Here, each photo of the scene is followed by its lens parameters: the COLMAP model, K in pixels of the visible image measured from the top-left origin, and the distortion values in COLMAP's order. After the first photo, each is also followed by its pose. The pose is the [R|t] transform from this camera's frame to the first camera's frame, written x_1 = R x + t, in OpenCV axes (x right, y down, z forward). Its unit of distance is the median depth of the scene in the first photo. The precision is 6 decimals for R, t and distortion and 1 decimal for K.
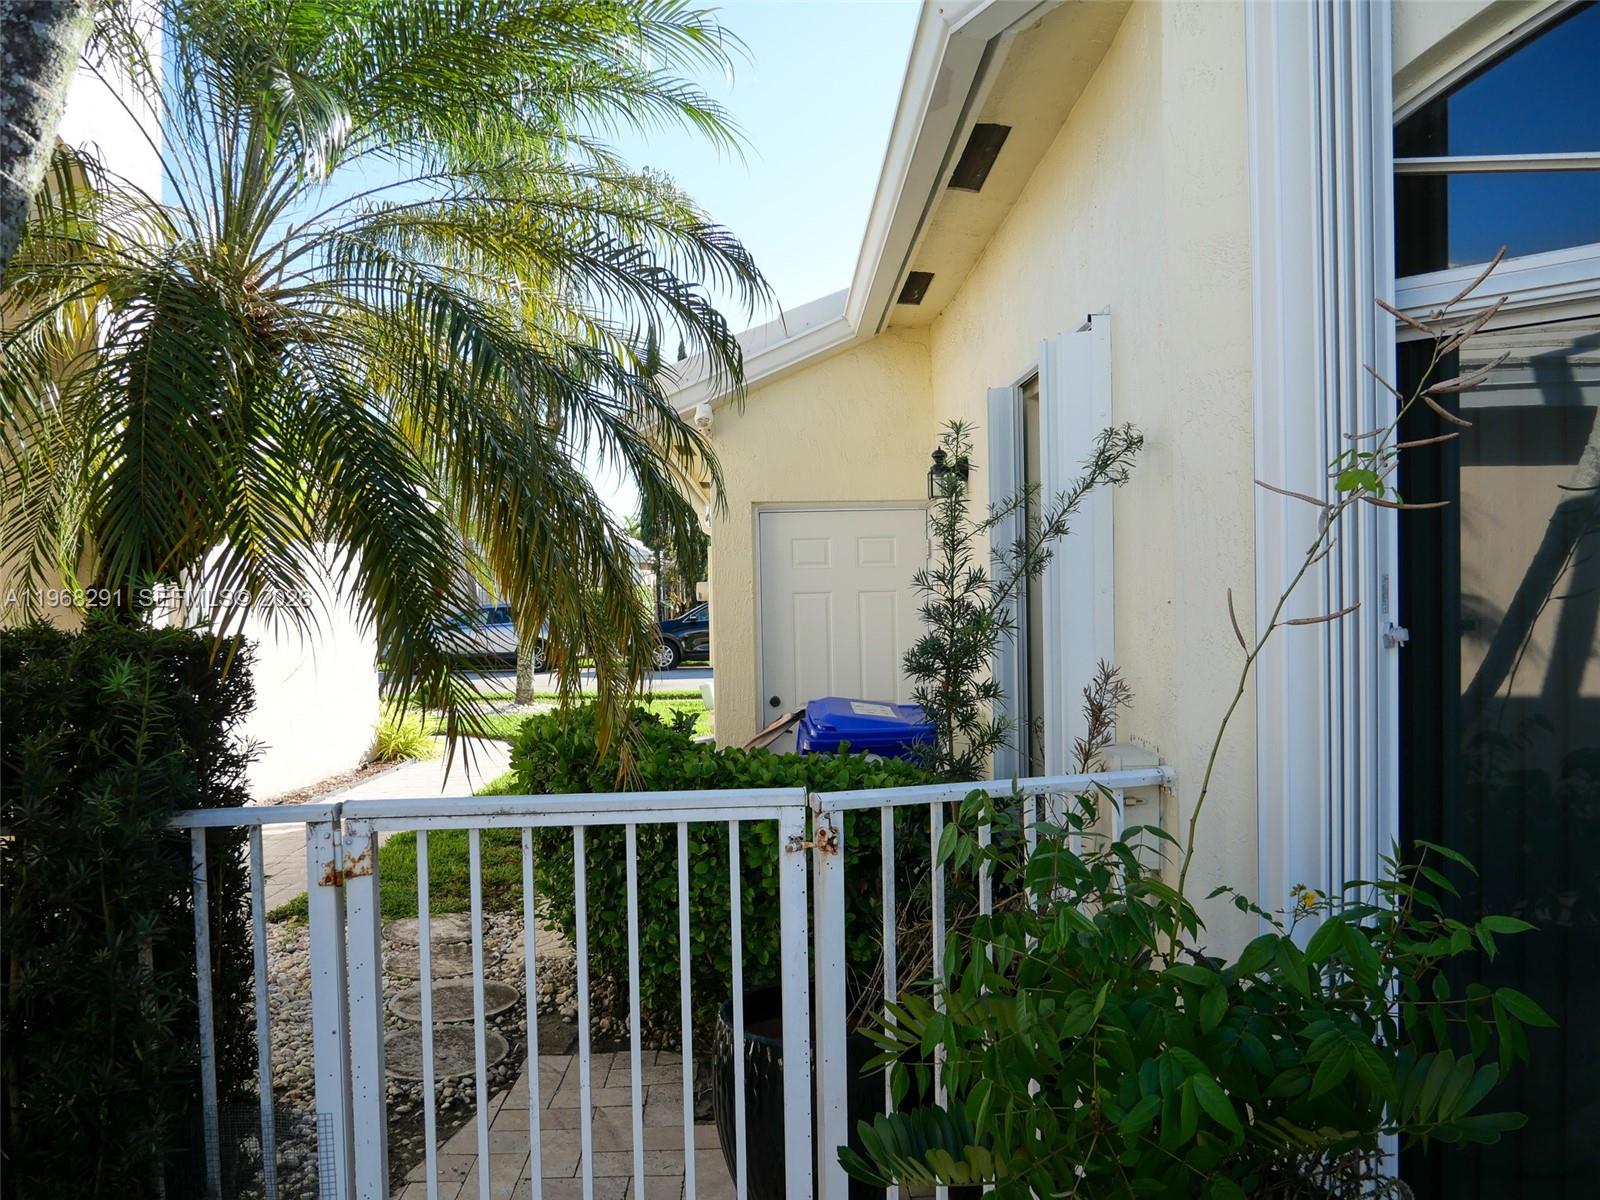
lens RADIAL K [[1159.4, 0, 799.1], [0, 1159.4, 605.7], [0, 0, 1]] dist [-0.039778, 0.009541]
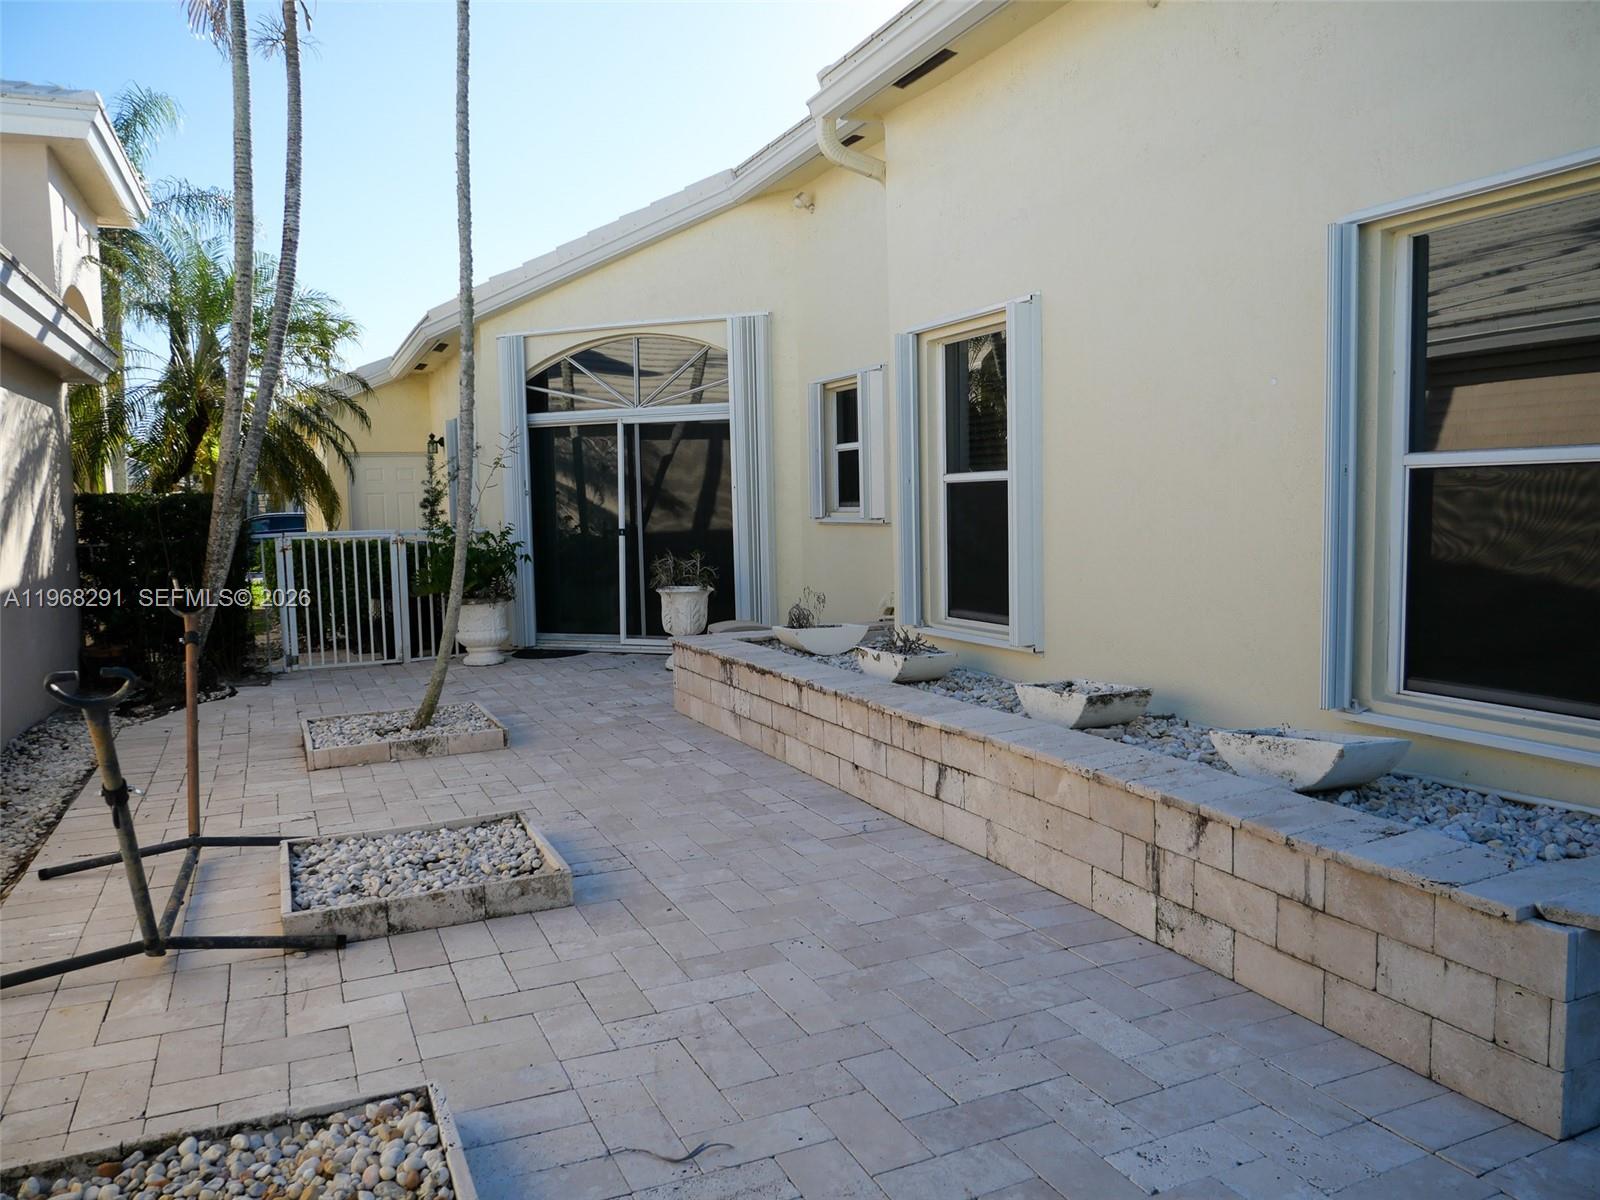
lens RADIAL K [[1159.4, 0, 799.1], [0, 1159.4, 605.7], [0, 0, 1]] dist [-0.039778, 0.009541]
pose [[0.921701, -0.042019, 0.385618, -0.225184], [0.009002, 0.996165, 0.087029, 0.059898], [-0.387796, -0.076743, 0.918545, -2.876249]]
